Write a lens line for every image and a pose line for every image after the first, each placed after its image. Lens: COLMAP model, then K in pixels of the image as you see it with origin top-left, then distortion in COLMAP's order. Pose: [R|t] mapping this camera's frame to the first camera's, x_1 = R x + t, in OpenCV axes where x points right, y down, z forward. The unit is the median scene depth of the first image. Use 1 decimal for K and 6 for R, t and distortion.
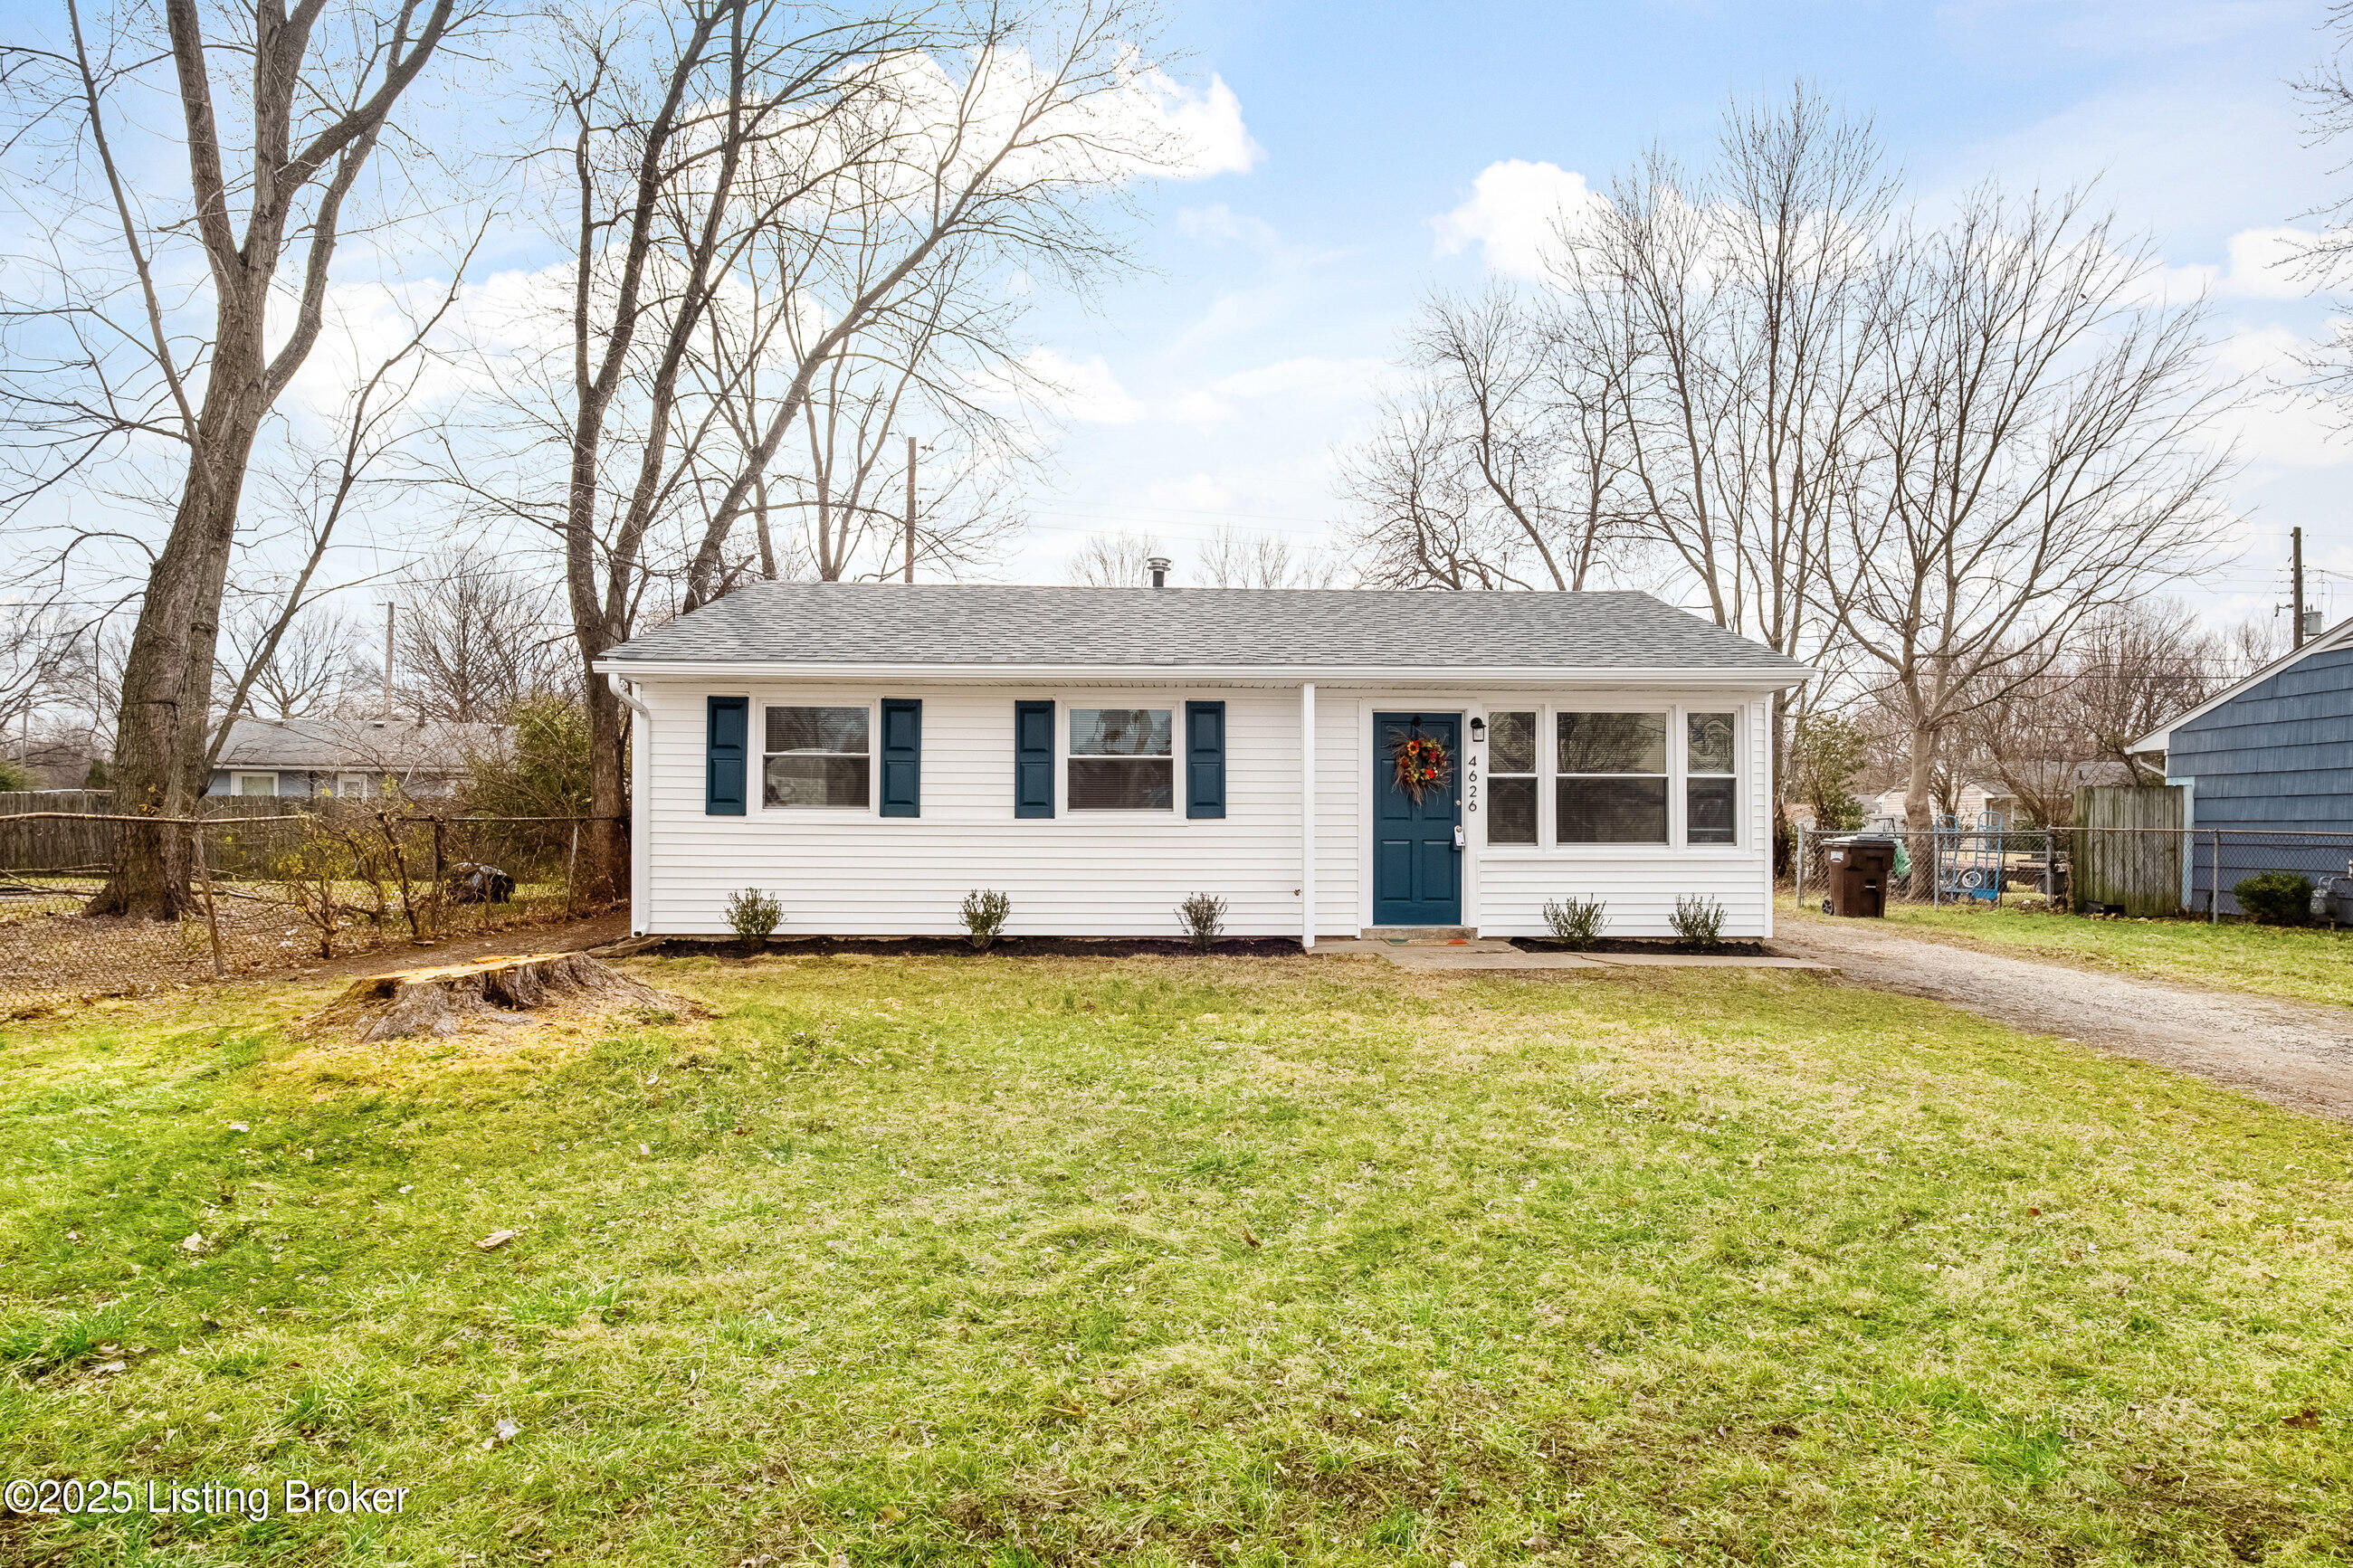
lens RADIAL K [[1325.3, 0, 1176.5], [0, 1325.3, 784.0], [0, 0, 1]] dist [0.021890, -0.000006]
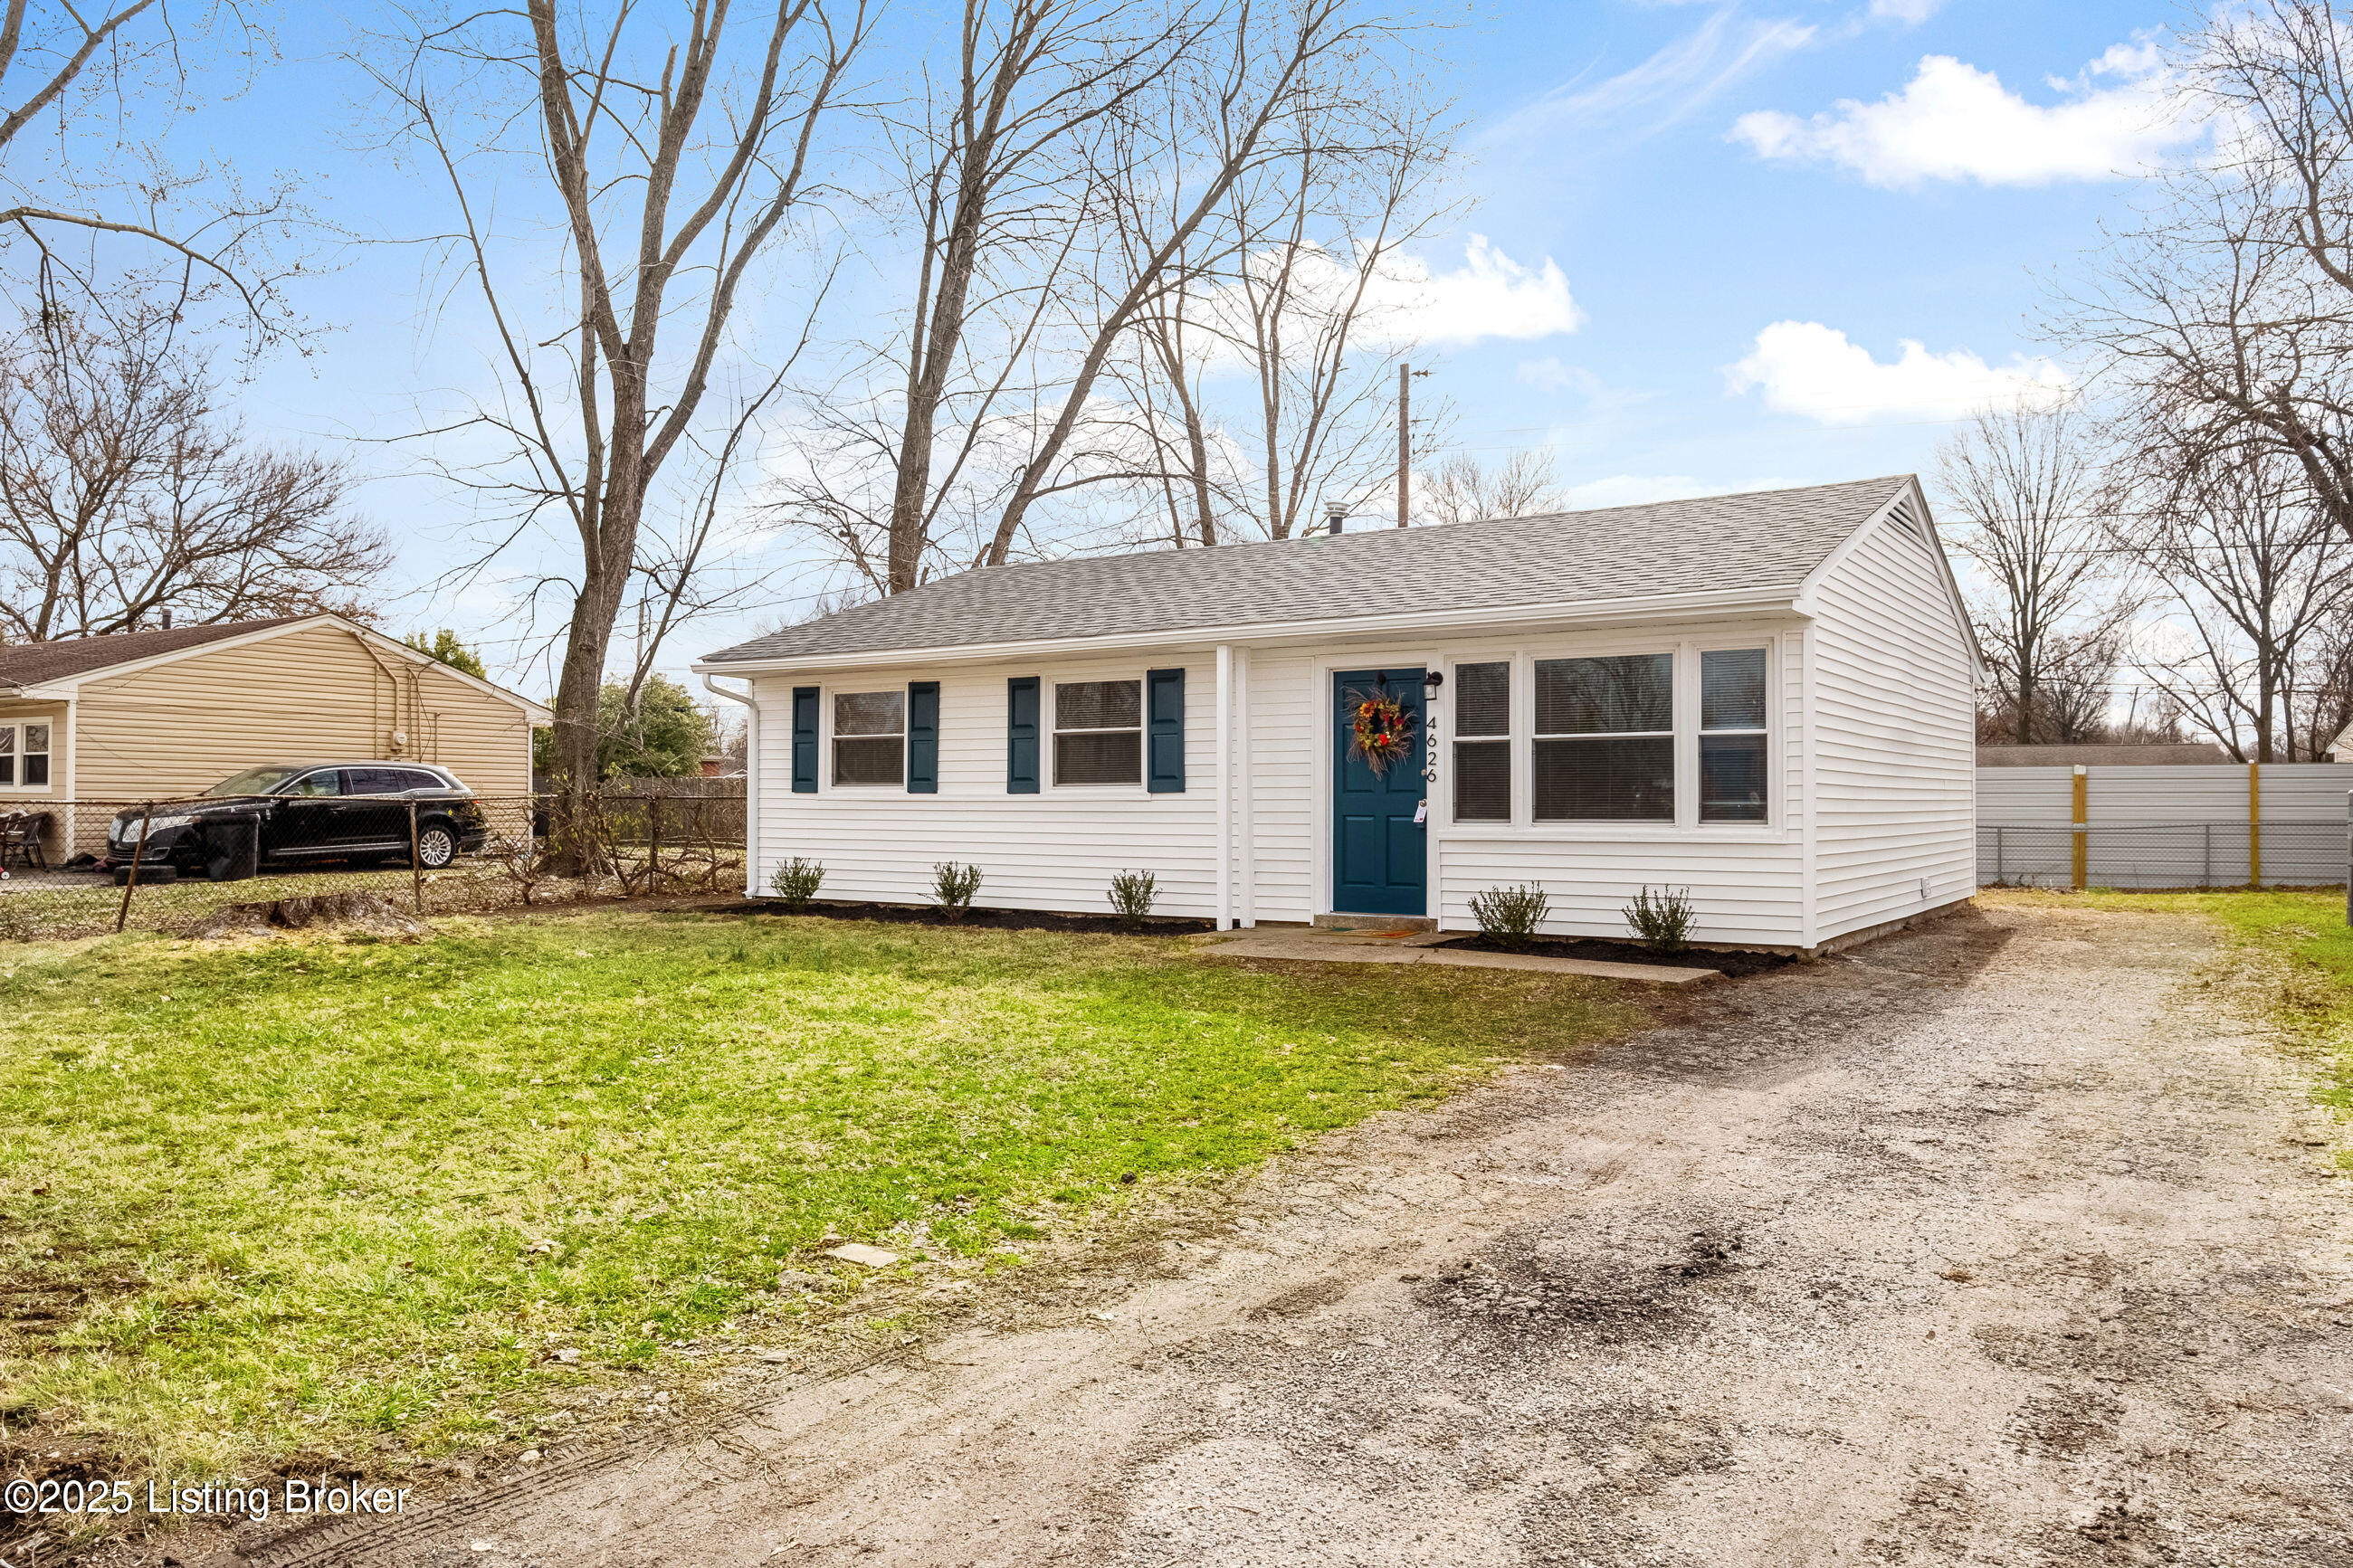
lens RADIAL K [[1606.3, 0, 1176.5], [0, 1606.3, 784.0], [0, 0, 1]] dist [0.006079, 0.001468]
pose [[0.827779, -0.009102, -0.560981, 0.670462], [0.018997, 0.999750, 0.011811, 0.006191], [0.560733, -0.020434, 0.827744, 0.053683]]
